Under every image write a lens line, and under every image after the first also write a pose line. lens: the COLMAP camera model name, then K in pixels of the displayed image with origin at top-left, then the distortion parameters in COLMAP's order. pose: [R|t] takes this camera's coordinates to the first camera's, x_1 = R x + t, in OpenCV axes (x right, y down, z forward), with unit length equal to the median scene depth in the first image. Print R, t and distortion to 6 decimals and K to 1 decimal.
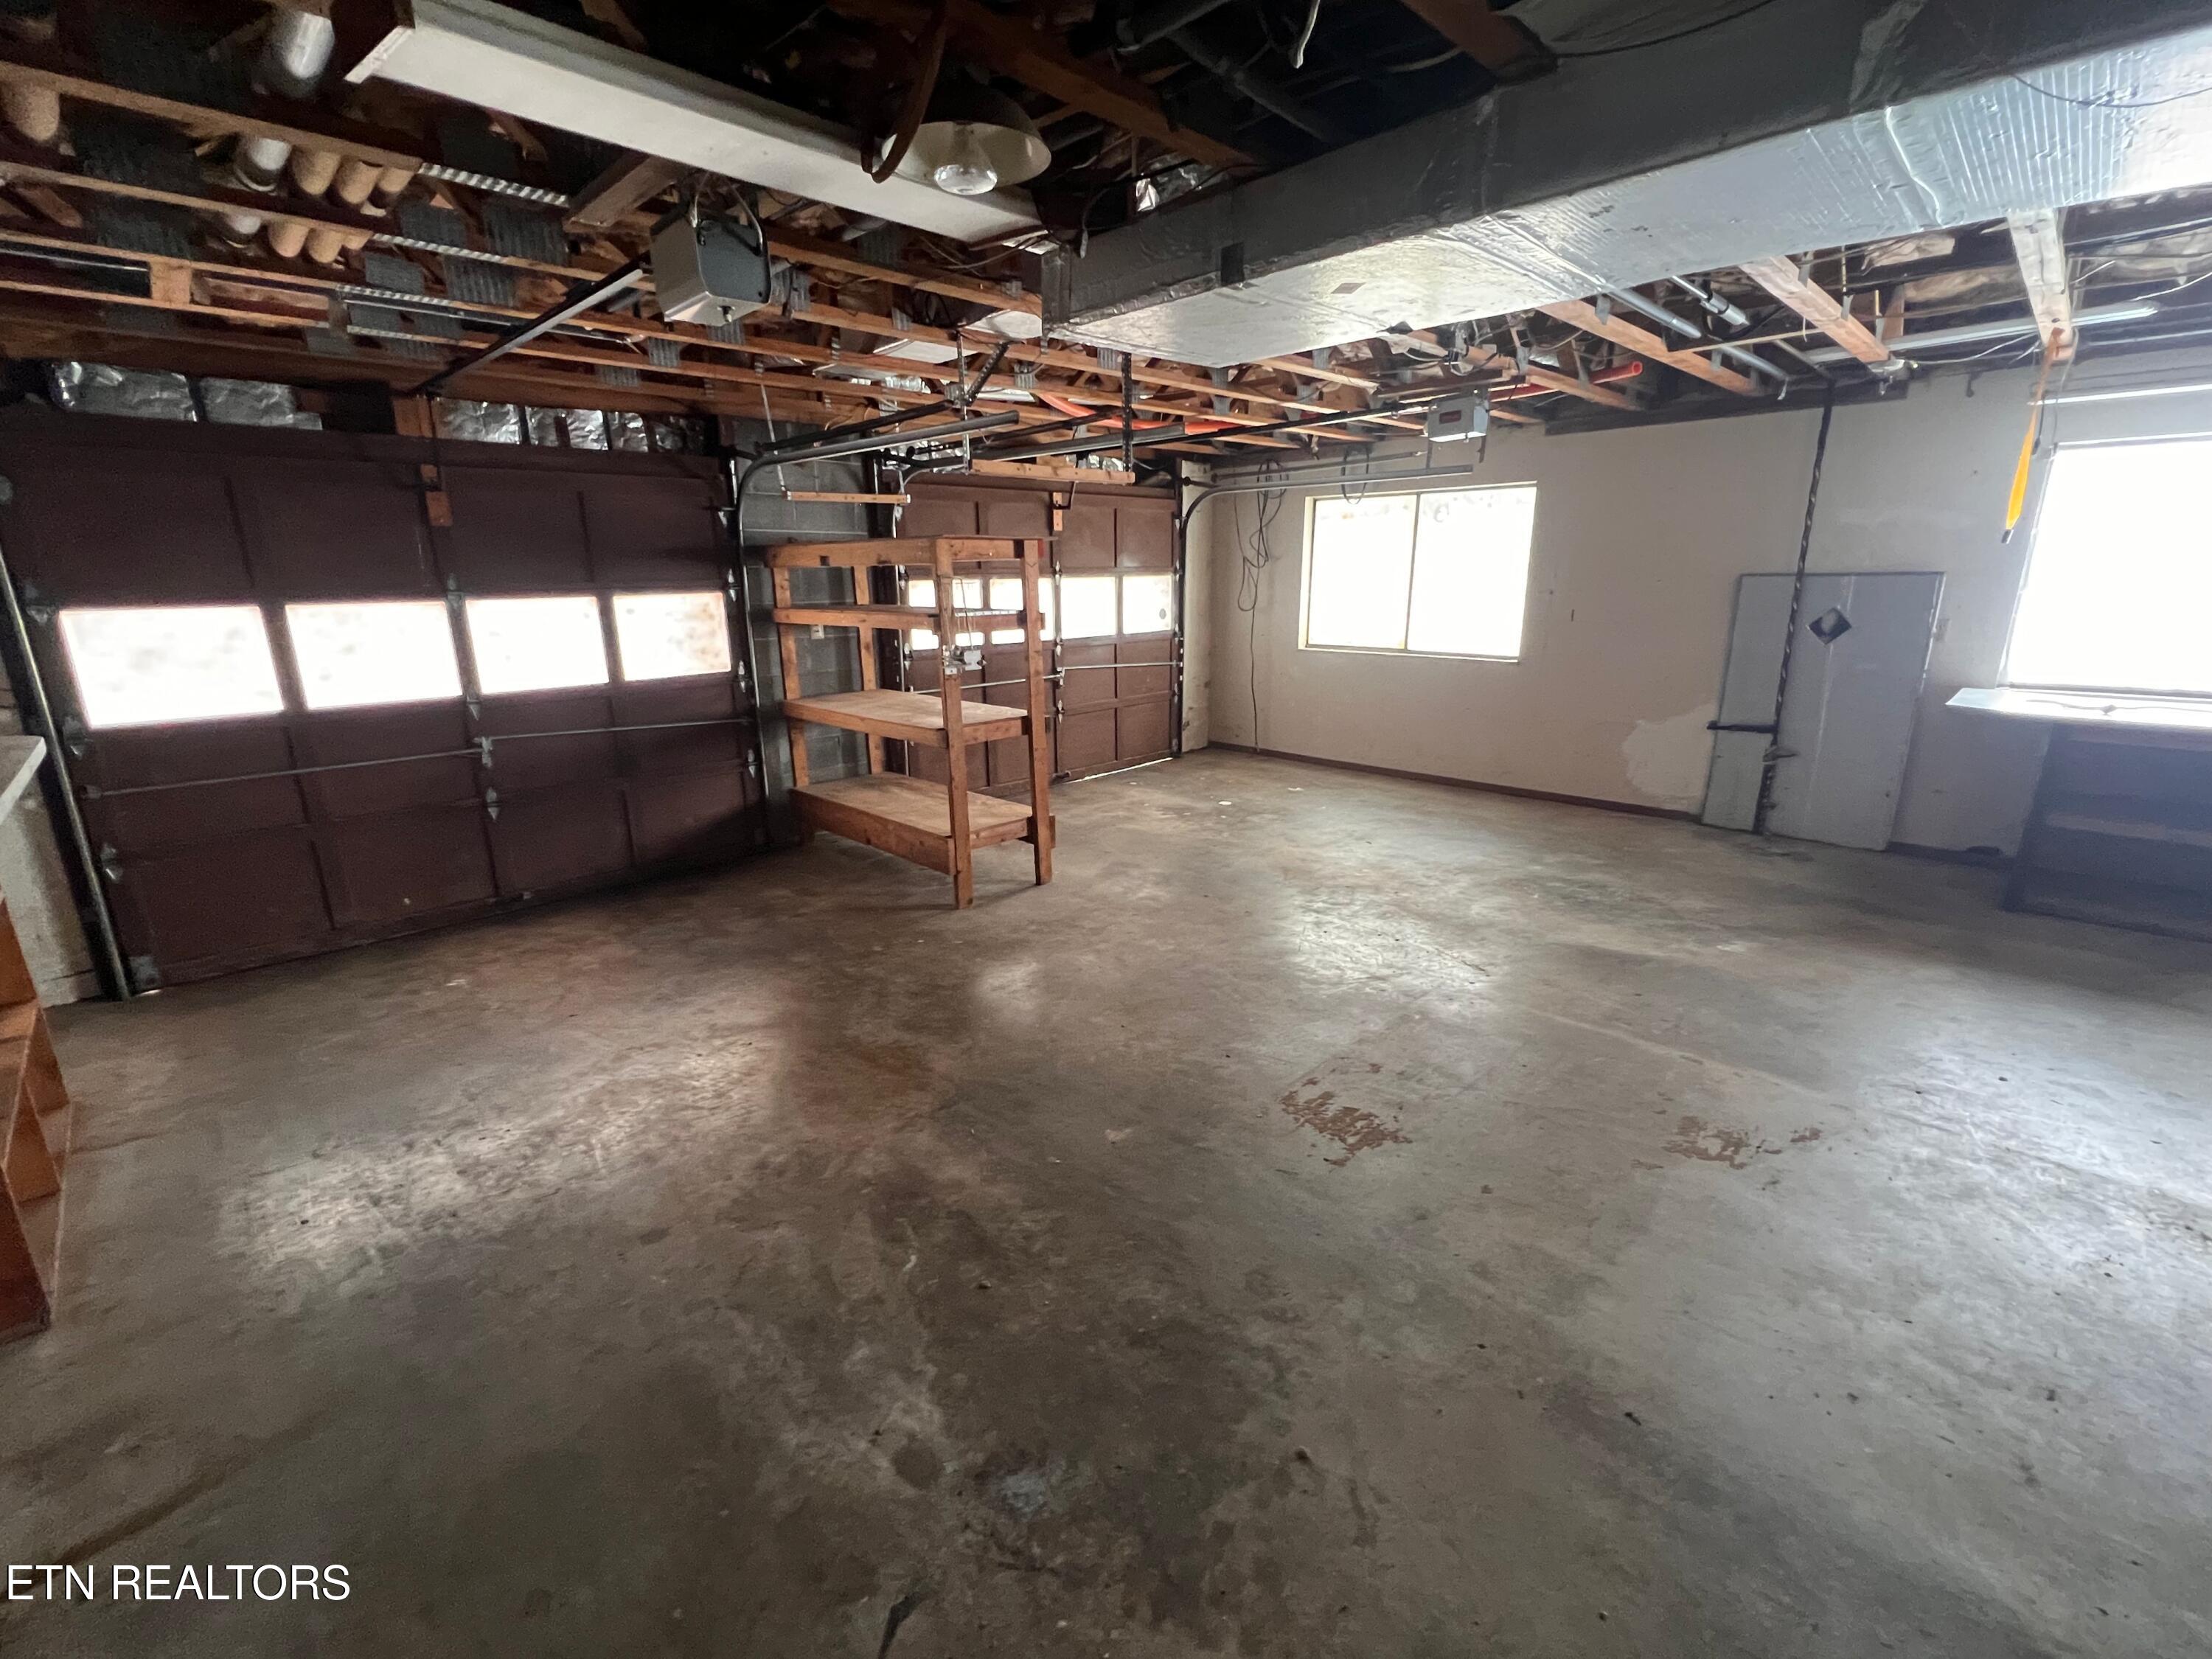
lens RADIAL K [[945.2, 0, 1105.1], [0, 945.2, 825.7], [0, 0, 1]] dist [-0.001904, 0.000258]
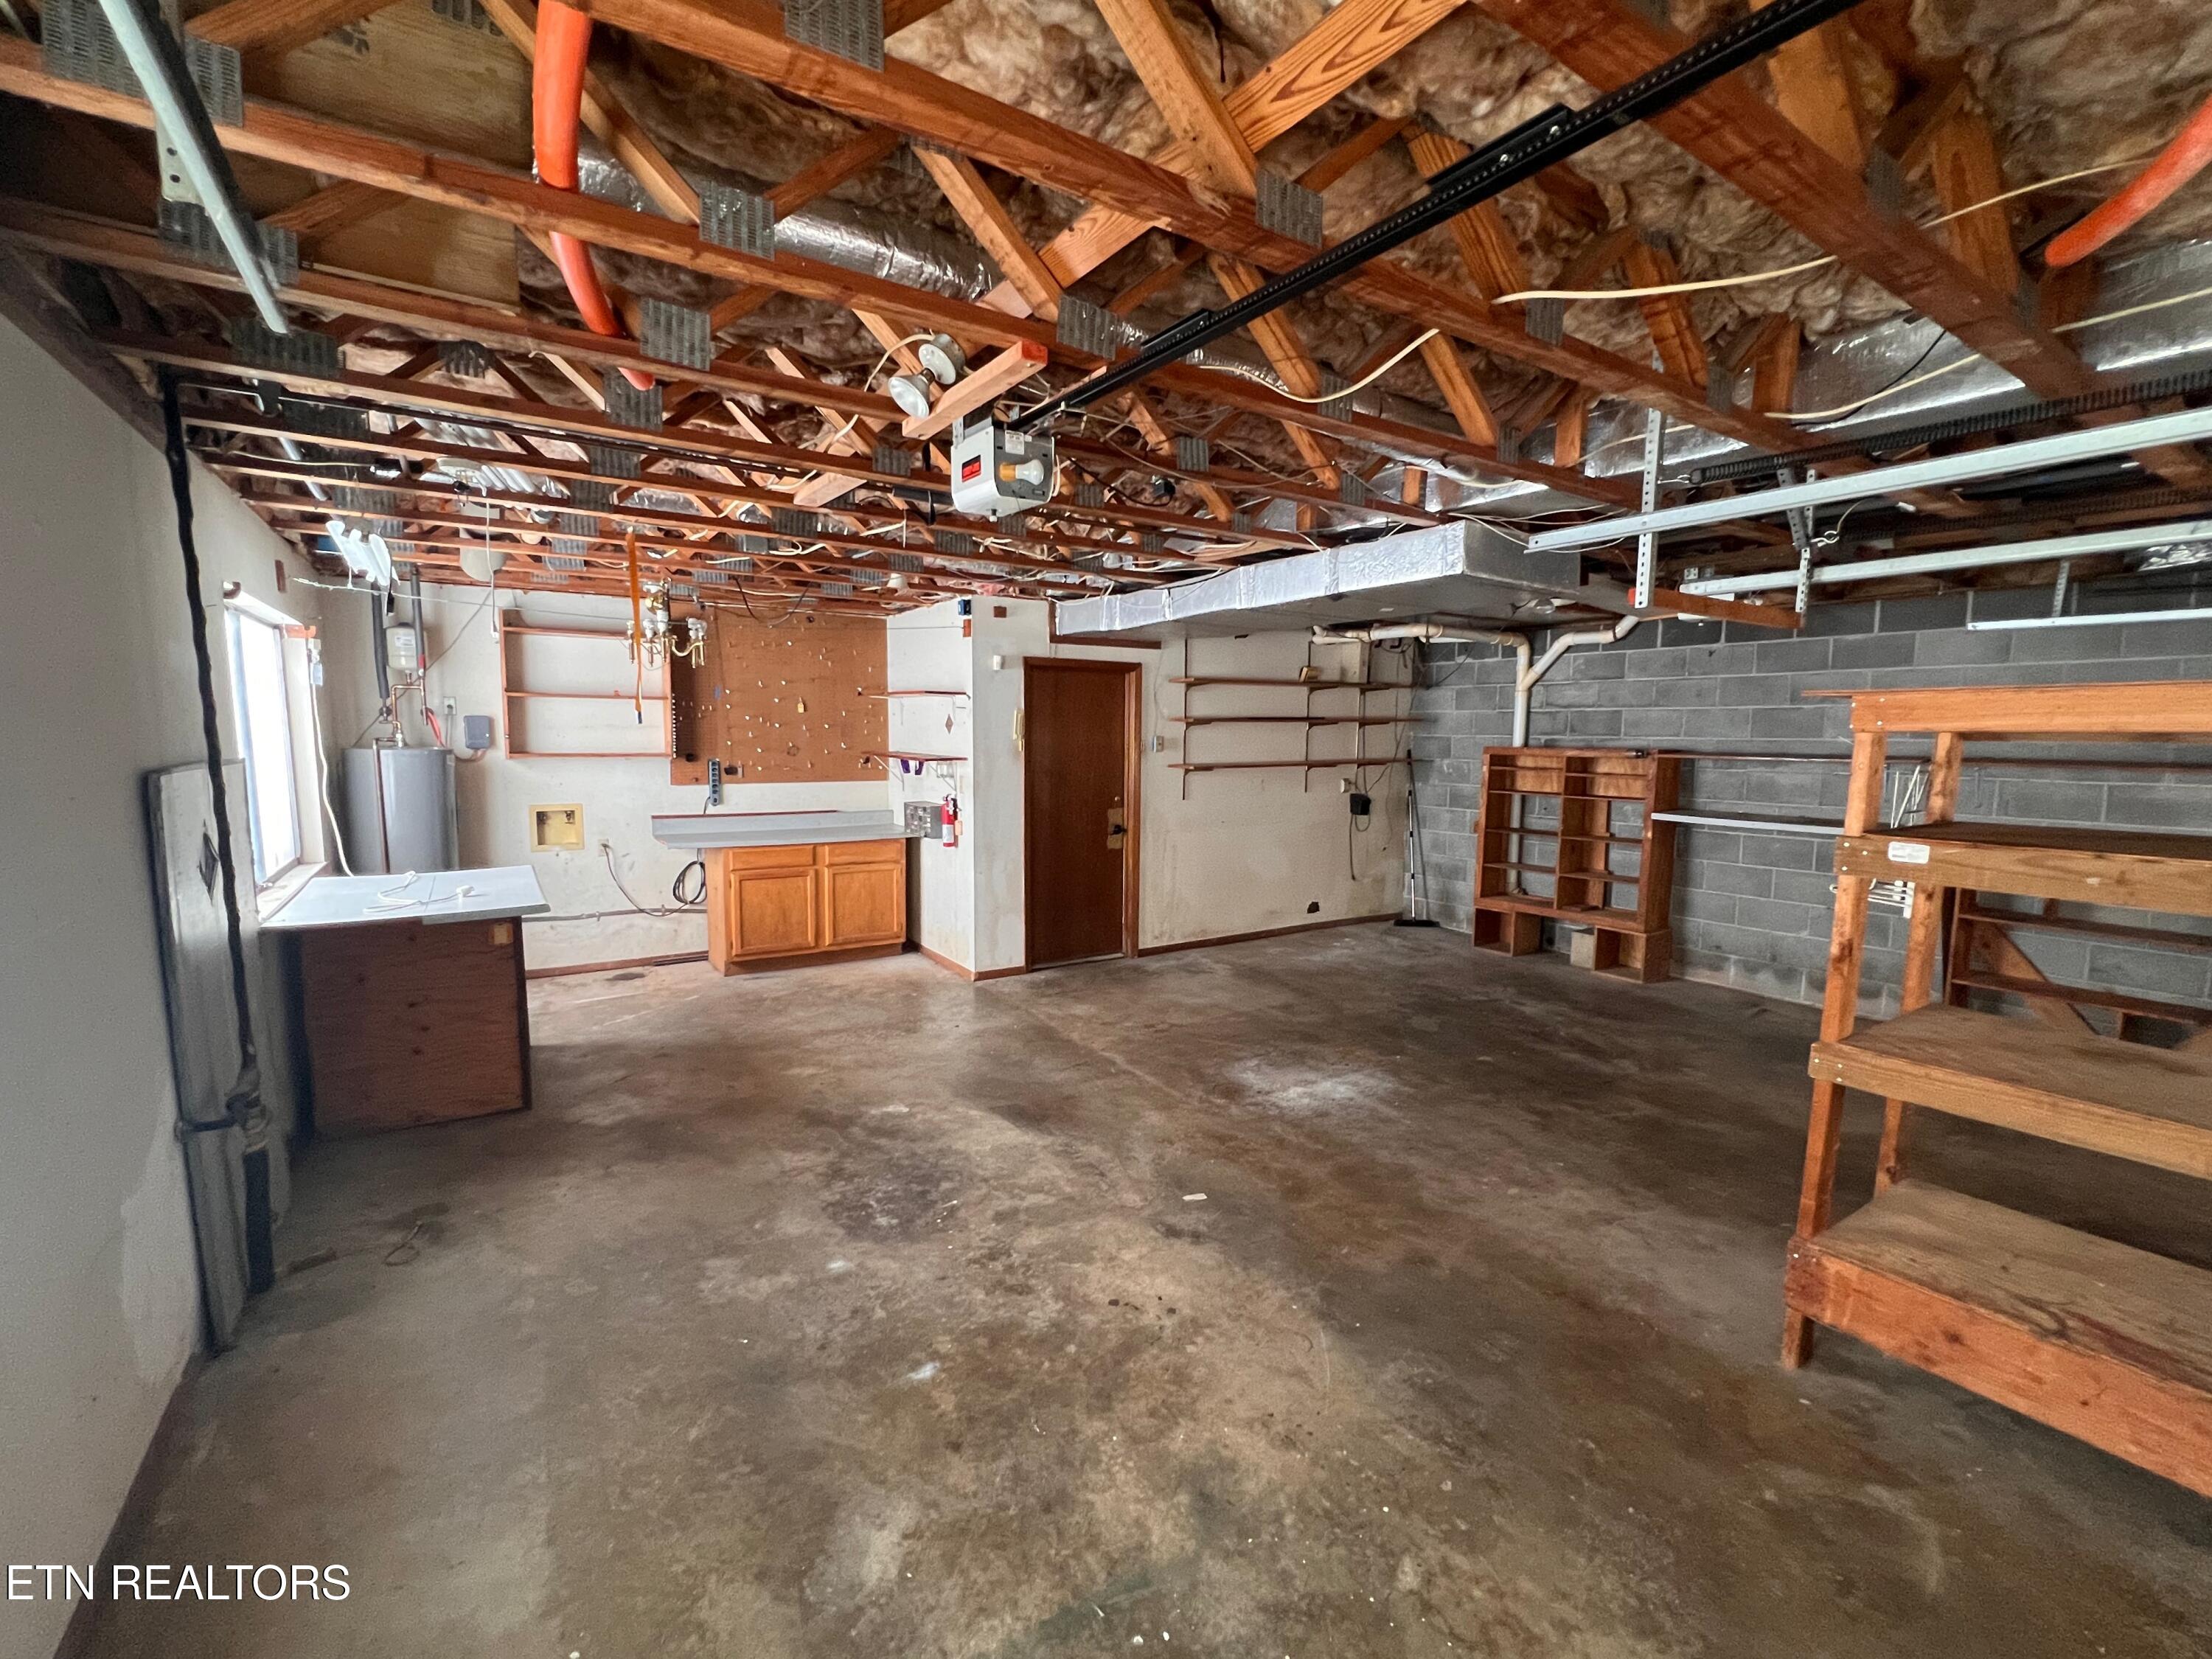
lens RADIAL K [[945.2, 0, 1105.5], [0, 945.2, 837.4], [0, 0, 1]] dist [-0.001904, 0.000258]
pose [[-0.979407, -0.017024, 0.201177, 0.318236], [0.057753, 0.931178, 0.359962, -0.644937], [-0.193460, 0.364168, -0.911019, 2.315540]]
